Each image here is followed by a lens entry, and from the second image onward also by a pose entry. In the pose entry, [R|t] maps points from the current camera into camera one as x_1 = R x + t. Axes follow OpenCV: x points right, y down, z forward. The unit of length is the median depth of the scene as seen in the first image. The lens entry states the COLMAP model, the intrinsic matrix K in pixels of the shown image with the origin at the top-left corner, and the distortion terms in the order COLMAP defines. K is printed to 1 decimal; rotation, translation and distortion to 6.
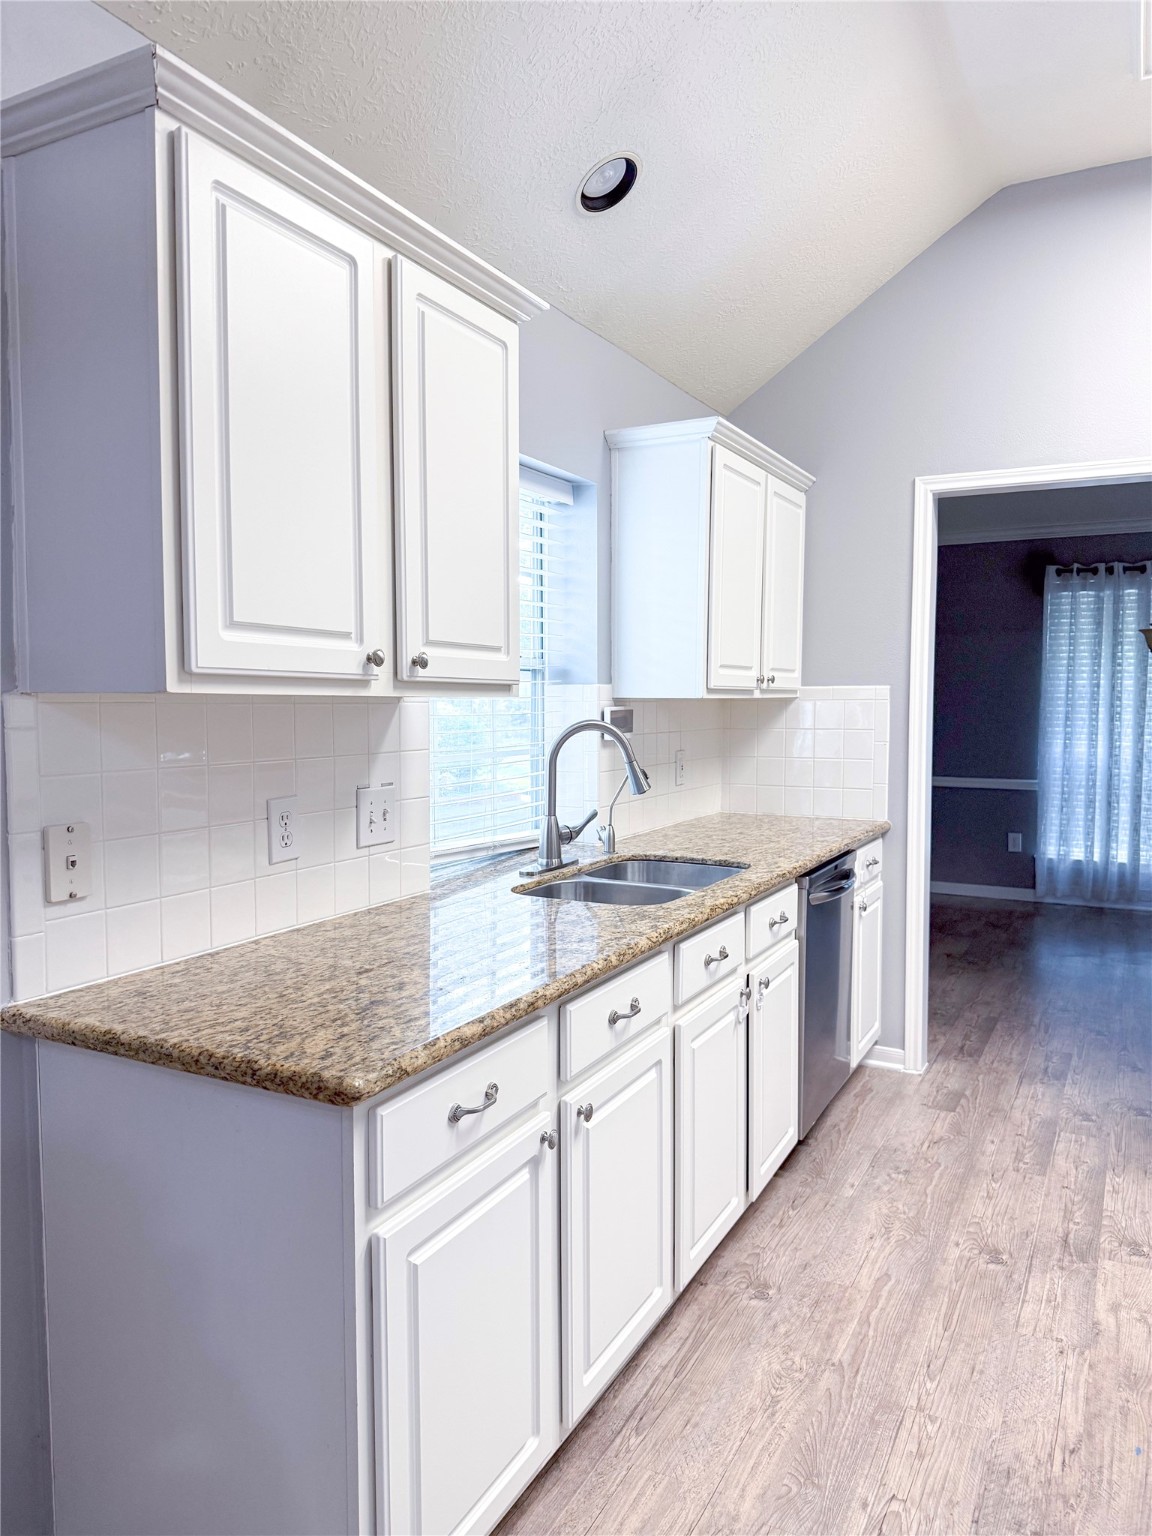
lens RADIAL K [[1093.9, 0, 576.0], [0, 1093.9, 768.0], [0, 0, 1]] dist [0.052368, -0.070984]
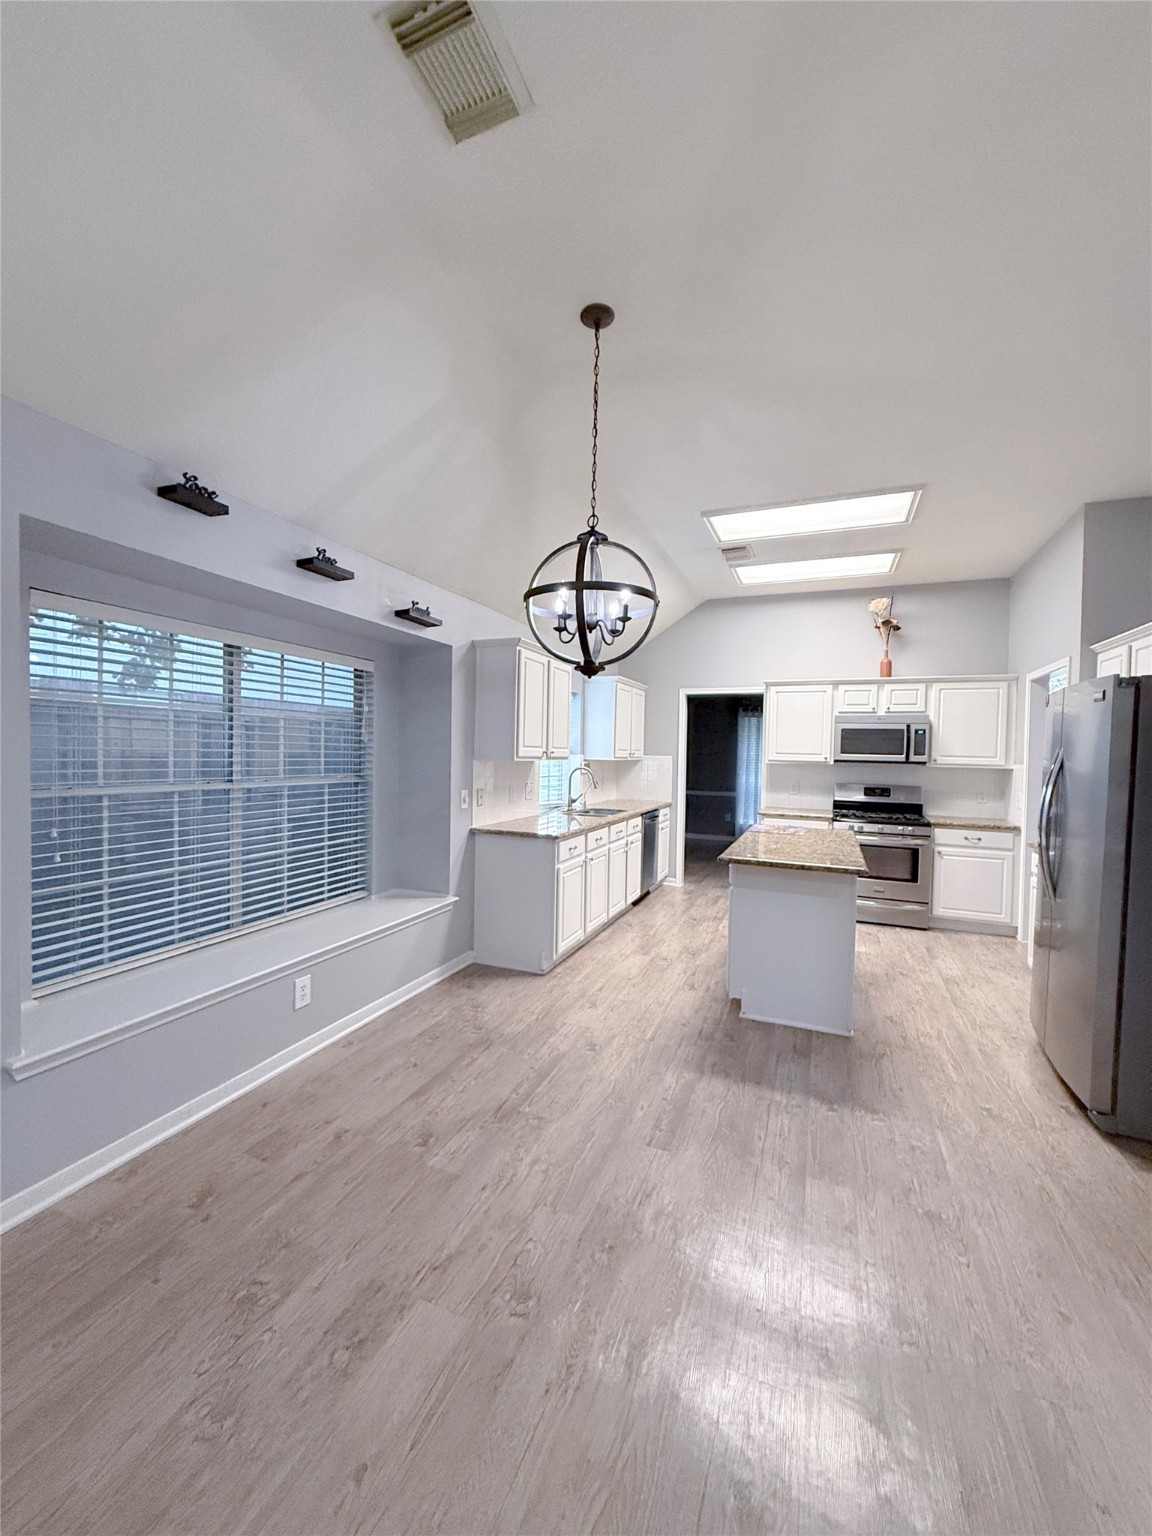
lens RADIAL K [[629.9, 0, 576.0], [0, 629.9, 768.0], [0, 0, 1]] dist [0.002017, 0.000179]
pose [[0.995445, 0.015832, 0.094013, -0.182288], [-0.012277, 0.999192, -0.038272, 0.034218], [-0.094543, 0.036943, 0.994835, -0.914885]]
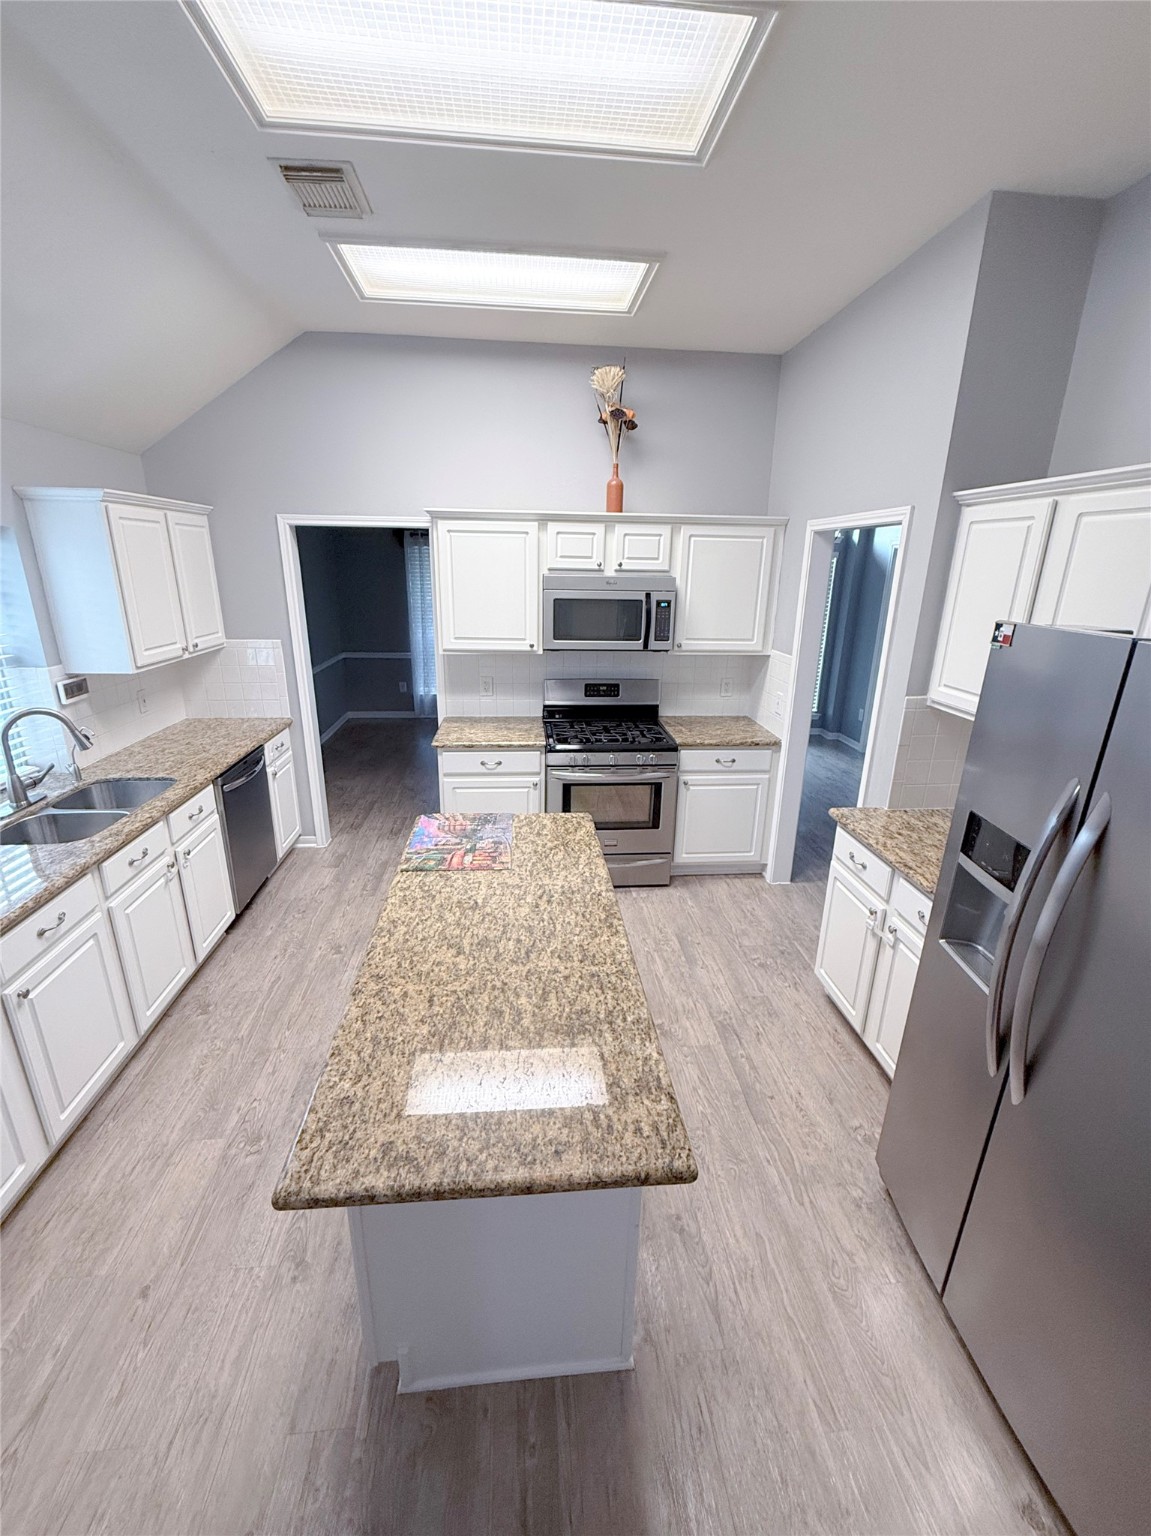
lens RADIAL K [[629.9, 0, 575.5], [0, 629.9, 768.0], [0, 0, 1]] dist [0.002017, 0.000179]
pose [[0.844281, -0.154502, 0.513146, 0.184156], [0.017476, 0.964968, 0.261786, -0.176840], [-0.535616, -0.212053, 0.817404, -0.129569]]
